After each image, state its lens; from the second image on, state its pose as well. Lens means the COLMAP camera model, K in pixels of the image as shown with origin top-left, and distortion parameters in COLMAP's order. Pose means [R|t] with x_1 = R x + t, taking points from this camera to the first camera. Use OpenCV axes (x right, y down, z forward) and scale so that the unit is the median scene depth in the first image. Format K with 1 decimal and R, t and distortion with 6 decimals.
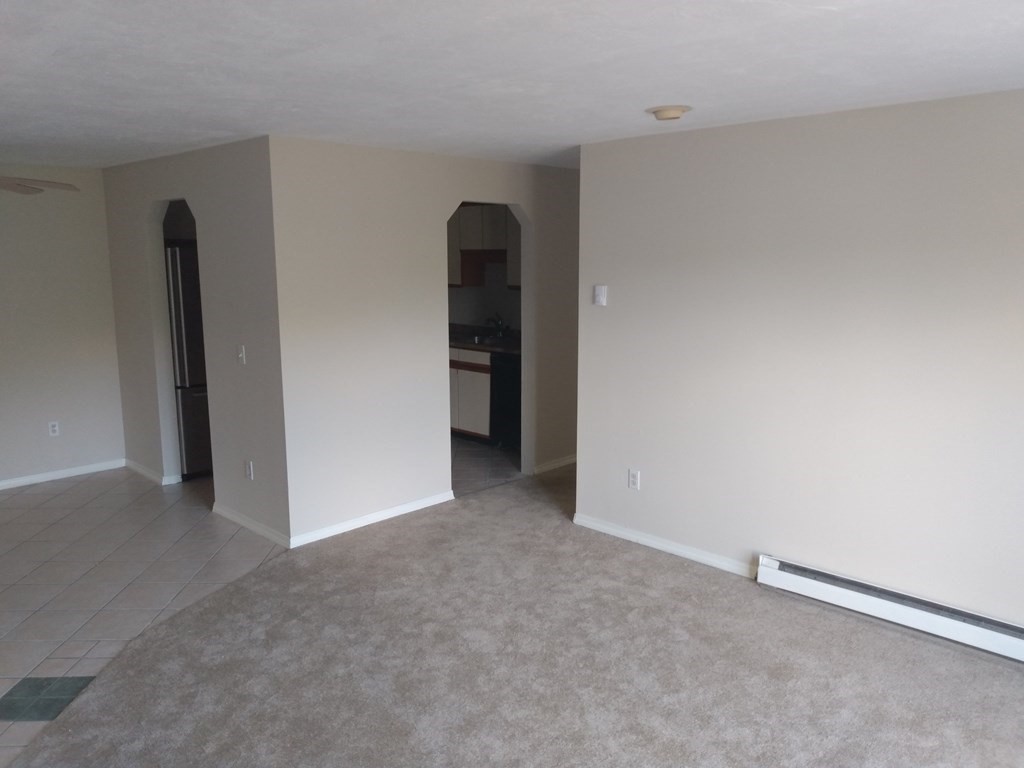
lens RADIAL K [[788.6, 0, 515.5], [0, 788.6, 380.9], [0, 0, 1]] dist [0.004046, 0.011464]
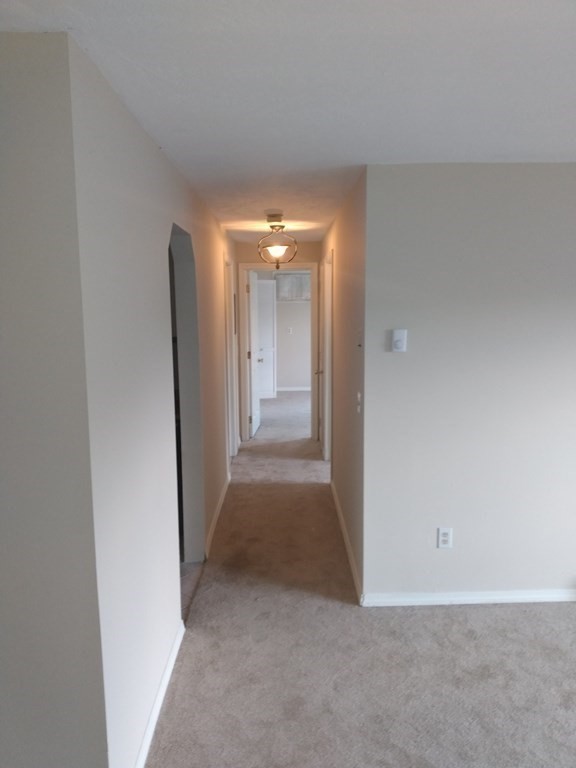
lens RADIAL K [[627.2, 0, 288.0], [0, 627.2, 386.0], [0, 0, 1]] dist [0.001951, 0.008397]
pose [[0.693497, -0.118993, 0.710565, -0.516849], [0.126226, 0.991079, 0.042774, -0.113969], [-0.709315, 0.060029, 0.702331, 0.663146]]
